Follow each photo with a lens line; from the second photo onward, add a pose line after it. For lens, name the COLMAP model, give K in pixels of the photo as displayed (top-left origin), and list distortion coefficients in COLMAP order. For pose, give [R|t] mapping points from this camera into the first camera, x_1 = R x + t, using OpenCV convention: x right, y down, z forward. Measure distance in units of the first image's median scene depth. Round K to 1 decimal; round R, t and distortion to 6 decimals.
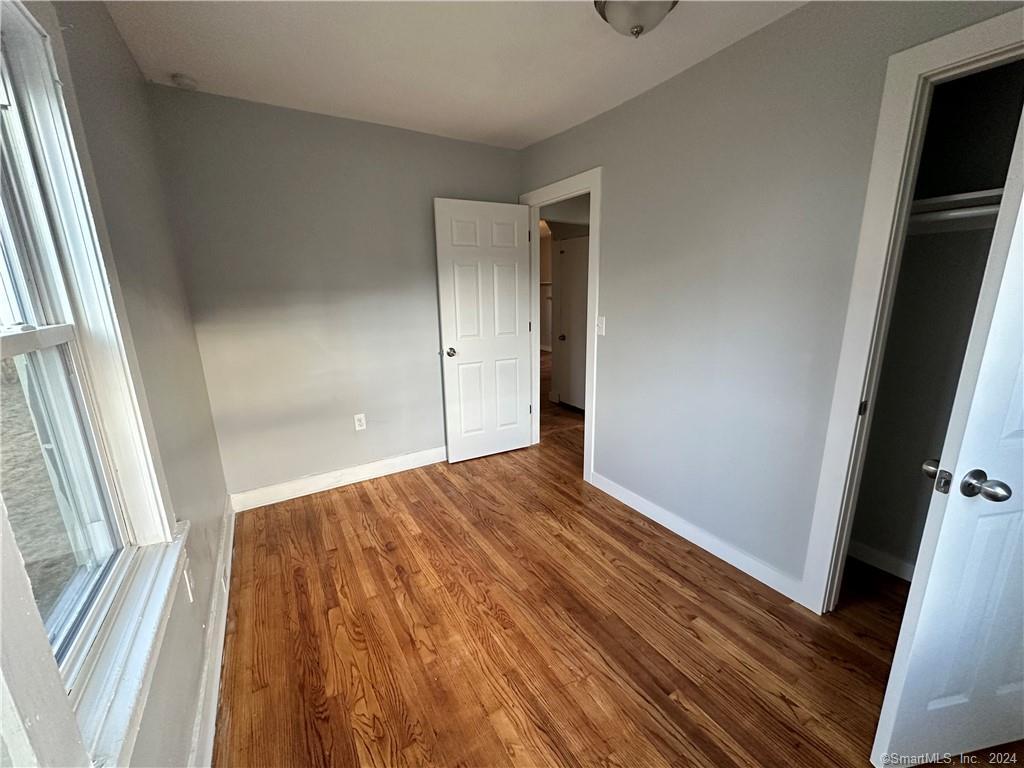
lens RADIAL K [[408.2, 0, 511.9], [0, 408.2, 381.7], [0, 0, 1]] dist [-0.000064, 0.000088]
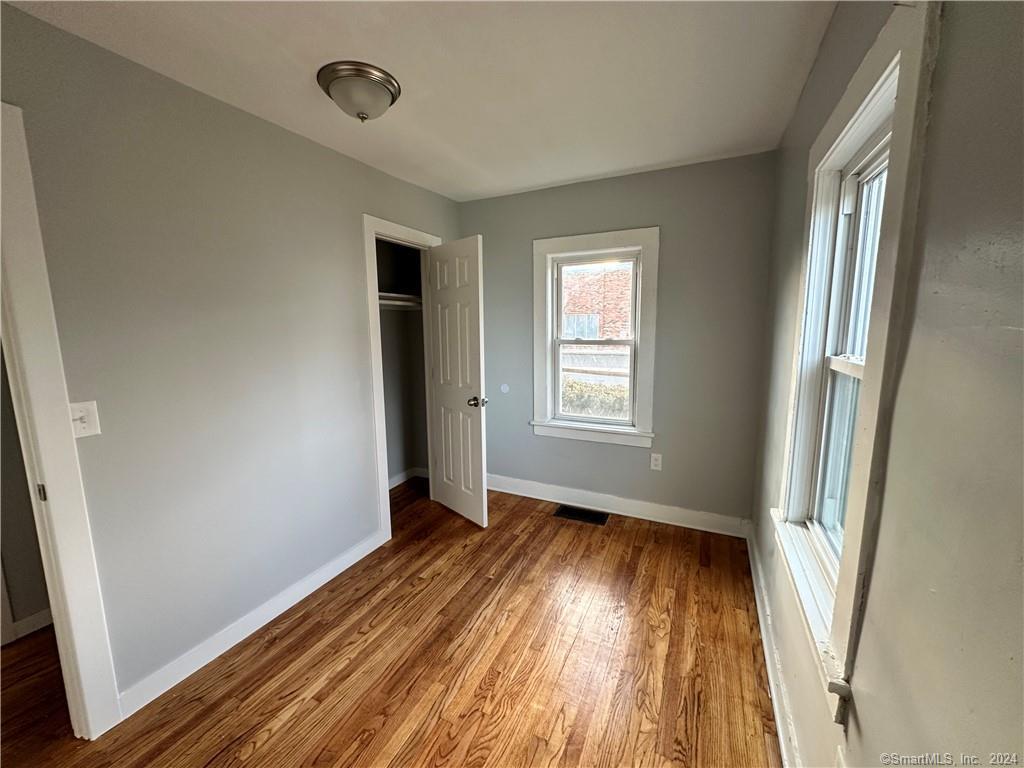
lens RADIAL K [[408.2, 0, 511.9], [0, 408.2, 381.7], [0, 0, 1]] dist [-0.000064, 0.000088]
pose [[-0.547838, -0.089691, 0.831762, -0.785127], [0.205486, 0.949351, 0.237714, -0.297645], [-0.810955, 0.301145, -0.501660, 1.238005]]
